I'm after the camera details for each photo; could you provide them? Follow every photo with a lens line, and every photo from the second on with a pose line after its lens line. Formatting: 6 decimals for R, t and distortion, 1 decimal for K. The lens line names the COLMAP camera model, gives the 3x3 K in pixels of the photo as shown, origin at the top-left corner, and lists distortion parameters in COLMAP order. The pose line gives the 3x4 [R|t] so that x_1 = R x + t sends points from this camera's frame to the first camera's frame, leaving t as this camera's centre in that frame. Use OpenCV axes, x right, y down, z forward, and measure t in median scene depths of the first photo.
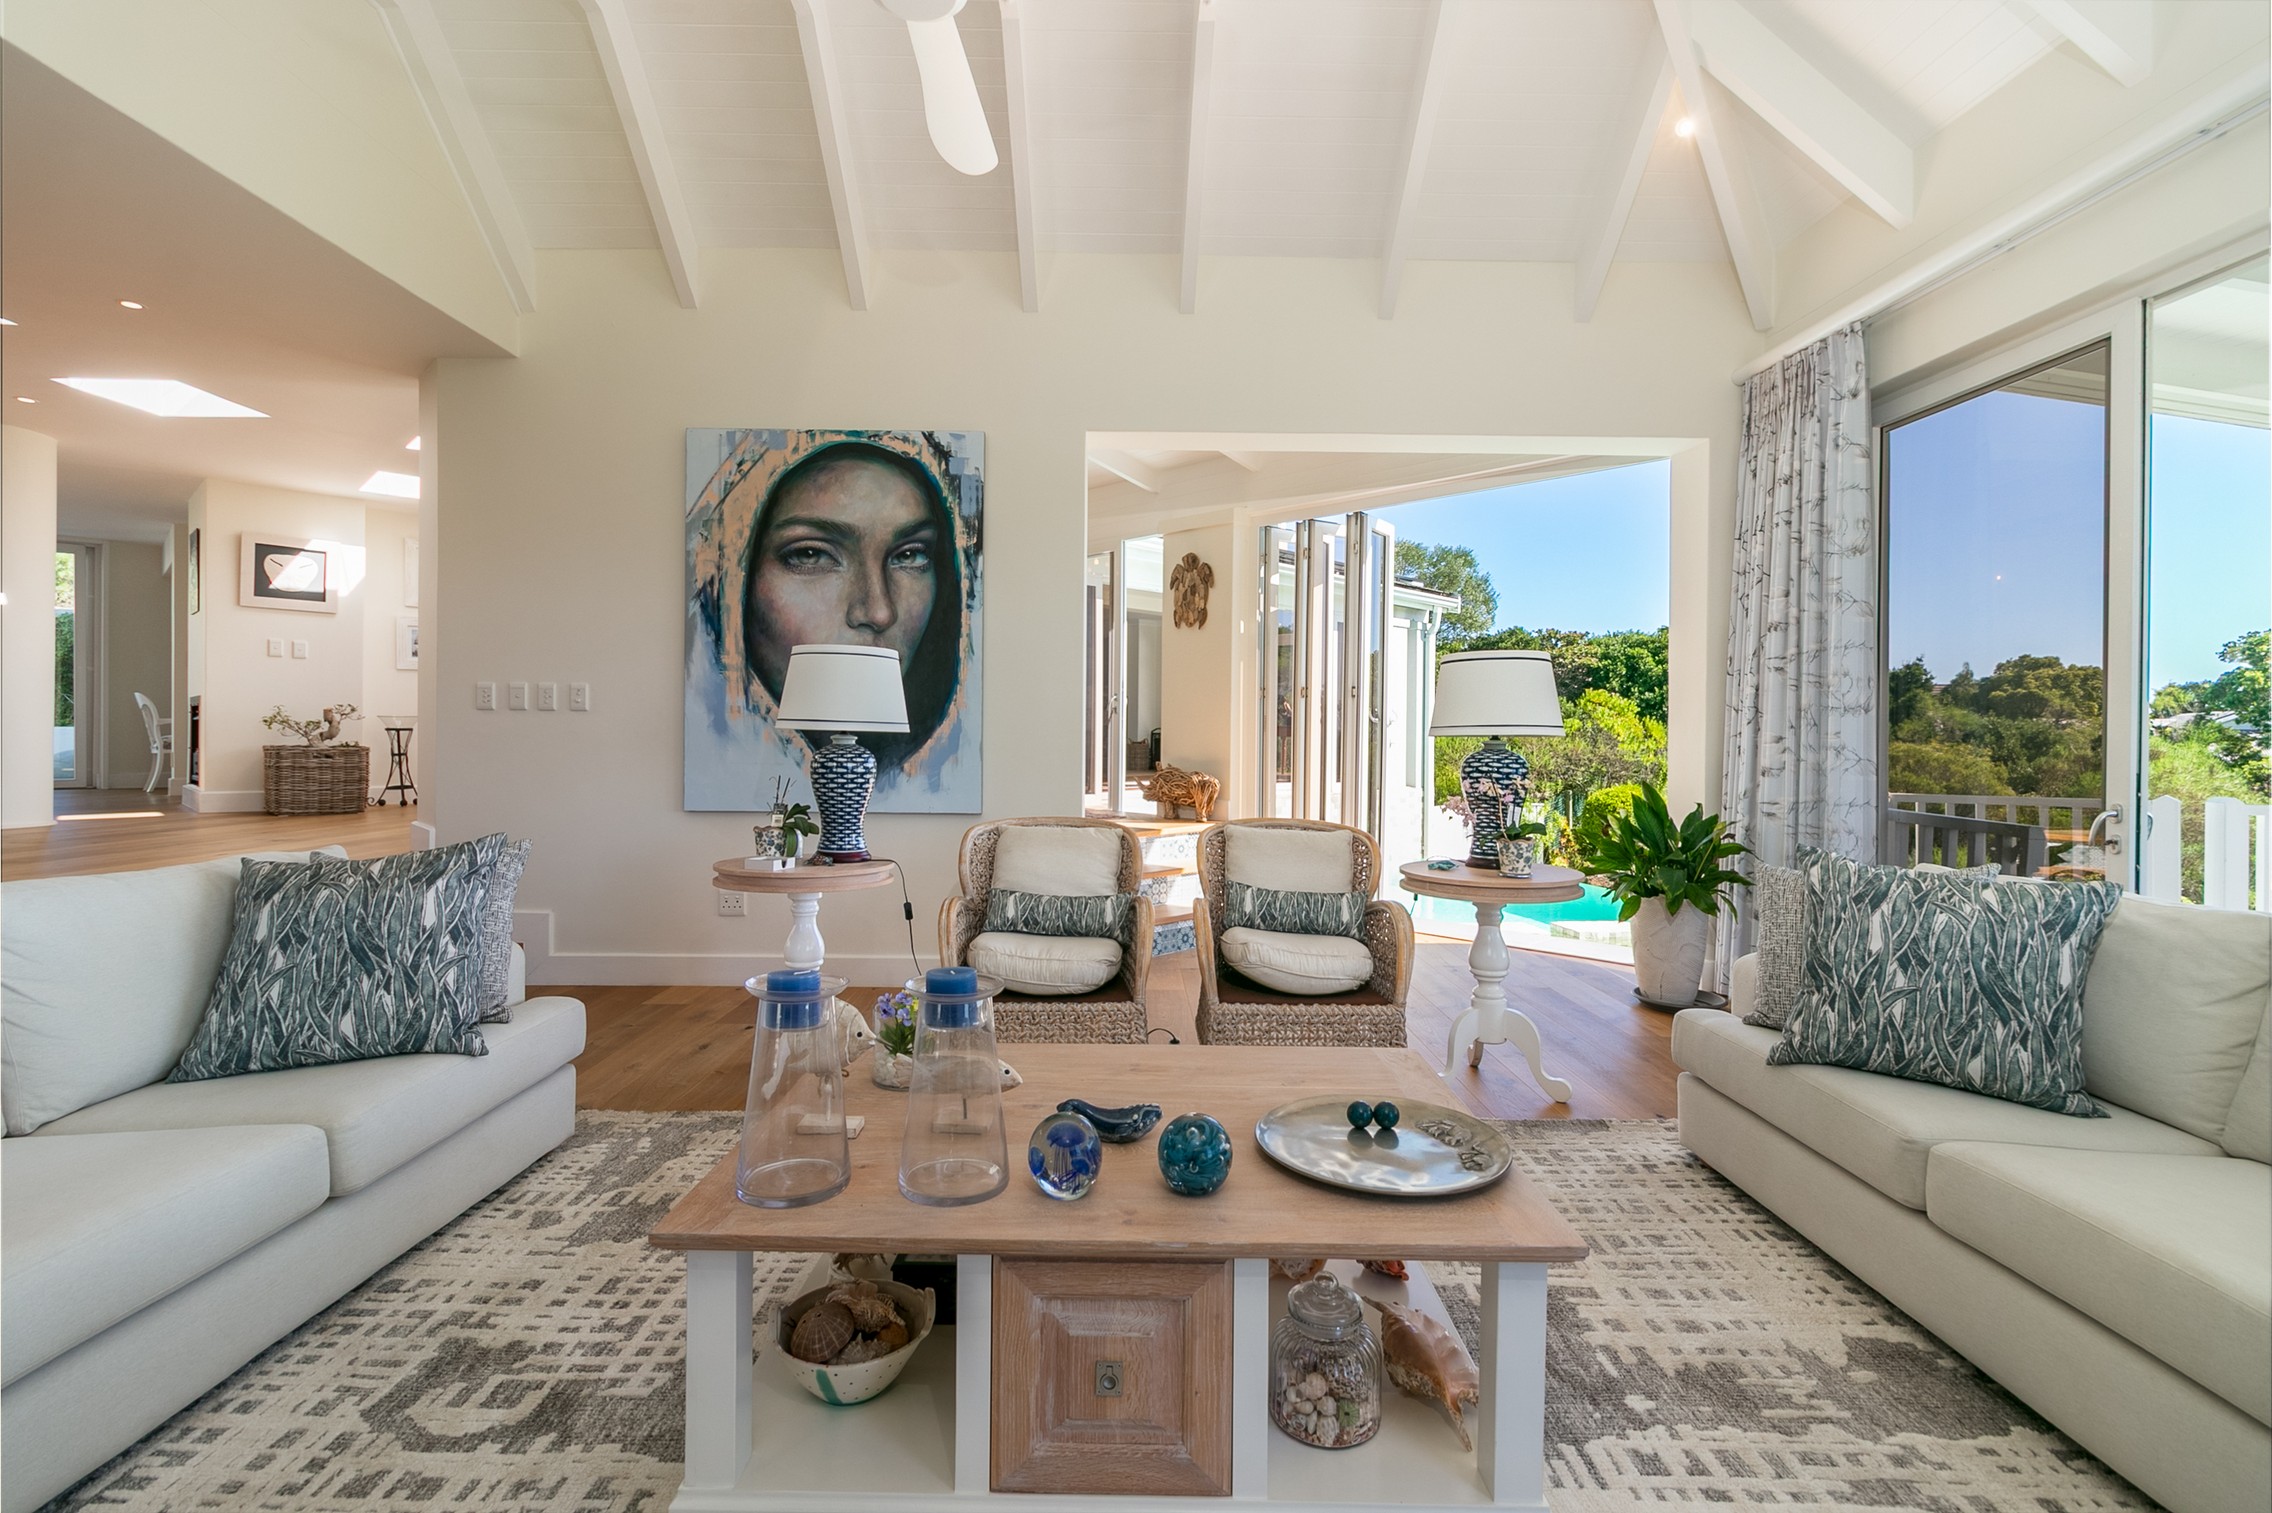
lens RADIAL K [[1053.8, 0, 1131.9], [0, 1053.8, 732.0], [0, 0, 1]] dist [-0.001336, 0.000444]
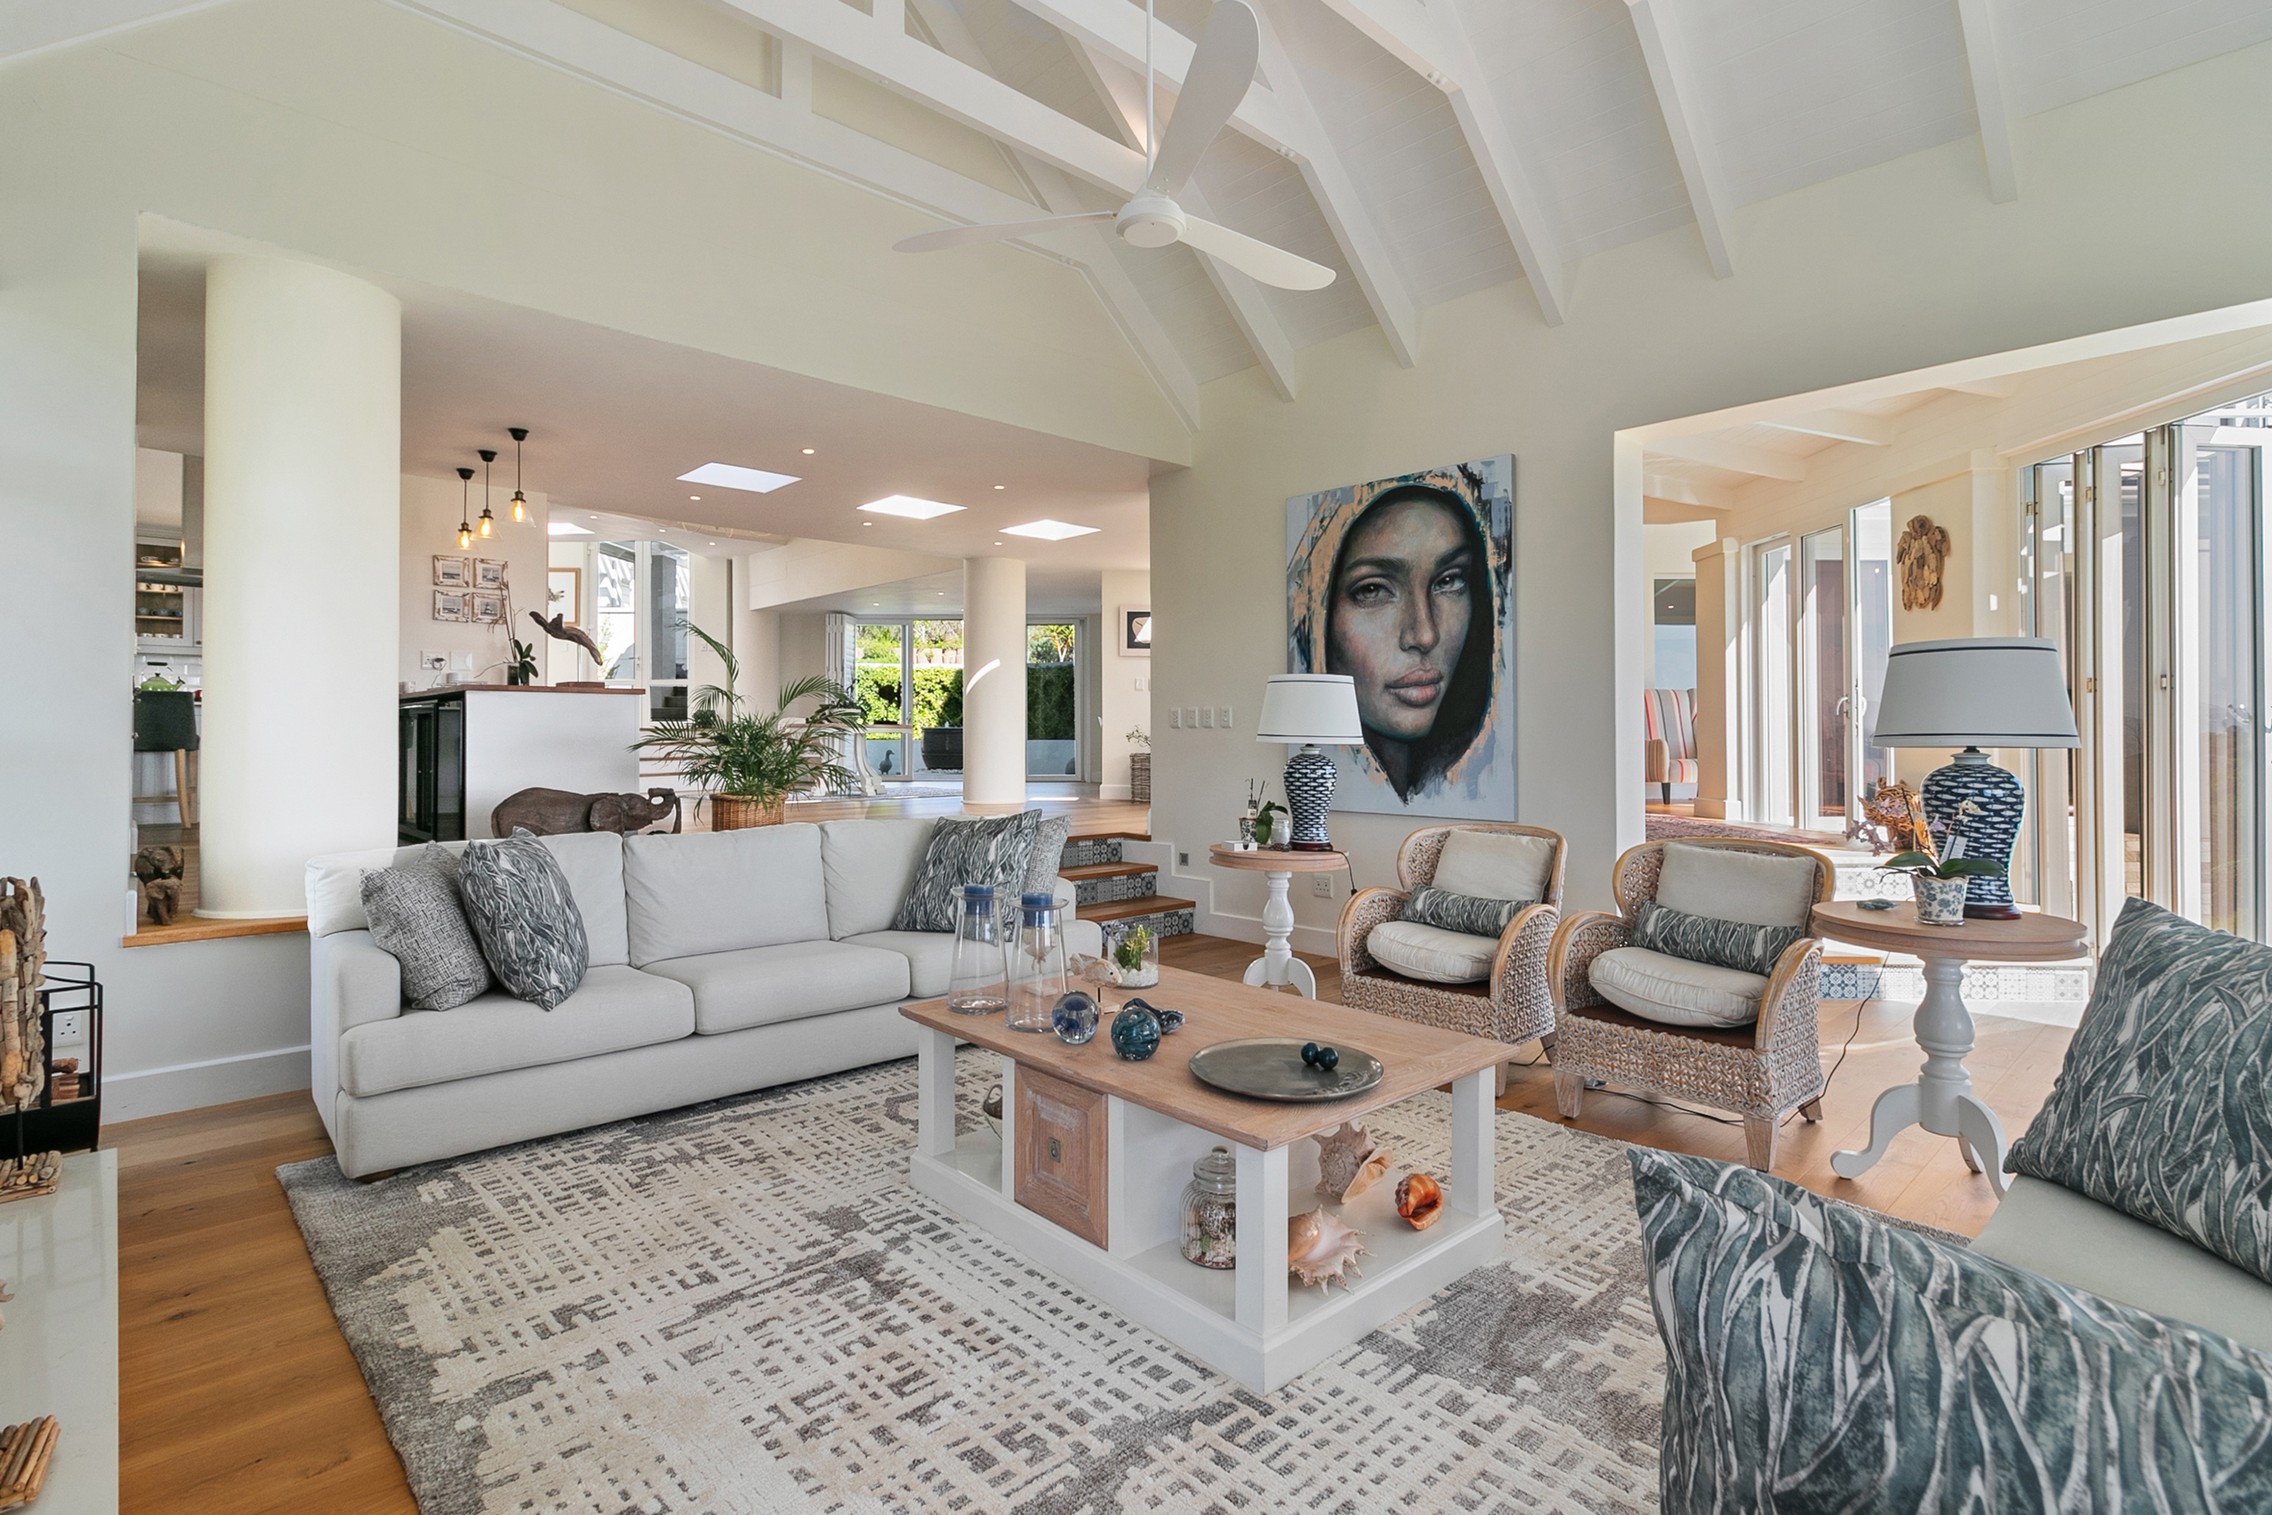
lens RADIAL K [[1108.6, 0, 1104.3], [0, 1108.6, 720.6], [0, 0, 1]] dist [-0.002842, -0.000799]
pose [[0.660495, -0.018706, -0.750597, 0.410457], [0.005527, 0.999784, -0.020053, -0.002367], [0.750810, 0.009096, 0.660456, -0.021076]]
